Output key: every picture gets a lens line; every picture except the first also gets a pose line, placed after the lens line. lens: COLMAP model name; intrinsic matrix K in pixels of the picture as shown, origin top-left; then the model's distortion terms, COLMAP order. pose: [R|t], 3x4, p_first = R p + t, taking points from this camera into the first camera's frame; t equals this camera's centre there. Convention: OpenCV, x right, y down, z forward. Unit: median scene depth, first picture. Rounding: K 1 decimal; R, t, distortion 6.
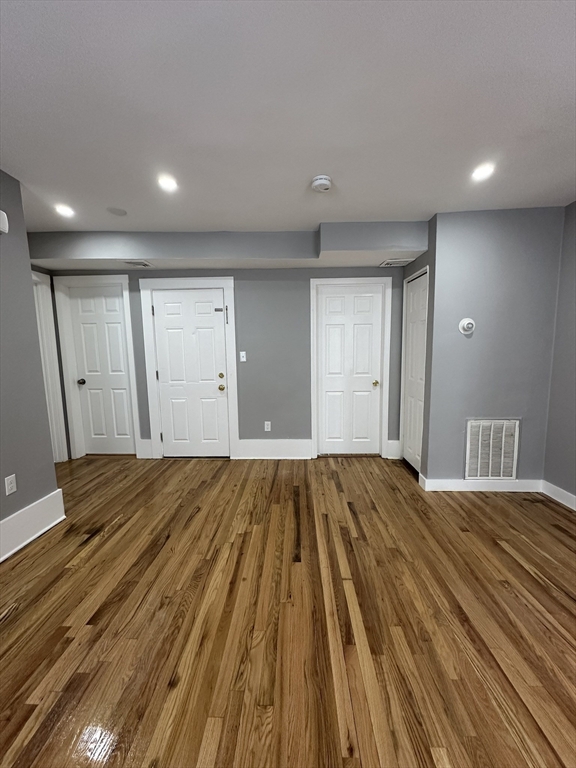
lens RADIAL K [[305.1, 0, 287.2], [0, 305.1, 383.8], [0, 0, 1]] dist [-0.004670, 0.000541]
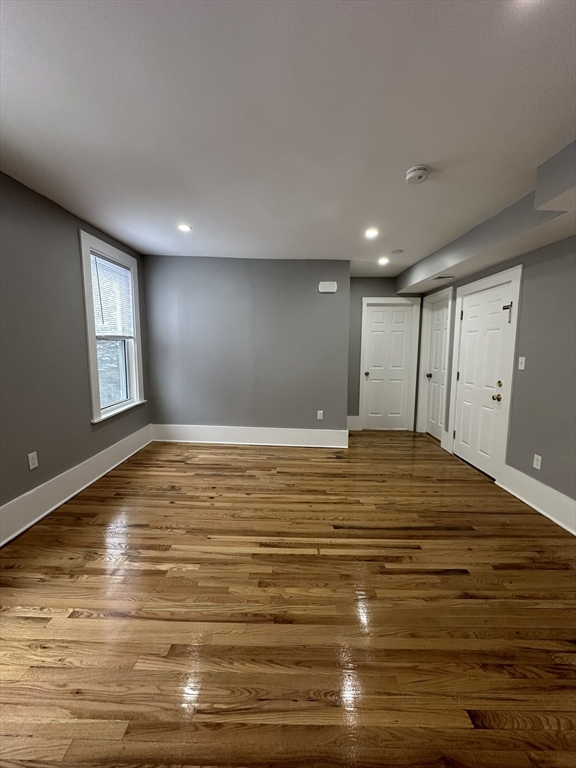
lens RADIAL K [[305.1, 0, 287.2], [0, 305.1, 383.8], [0, 0, 1]] dist [-0.004670, 0.000541]
pose [[0.023738, 0.126352, -0.991701, 0.998495], [-0.123235, 0.984785, 0.122521, -0.093415], [0.992094, 0.119304, 0.038947, 0.596819]]
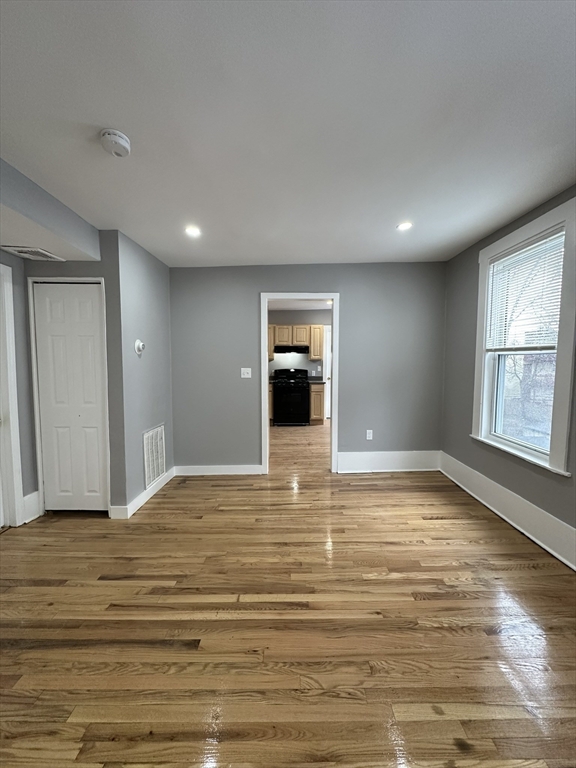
lens RADIAL K [[305.1, 0, 287.2], [0, 305.1, 383.8], [0, 0, 1]] dist [-0.004670, 0.000541]
pose [[-0.024954, -0.048786, 0.998497, -0.600745], [0.113248, 0.992241, 0.051311, -0.066532], [-0.993253, 0.114358, -0.019236, 0.614093]]
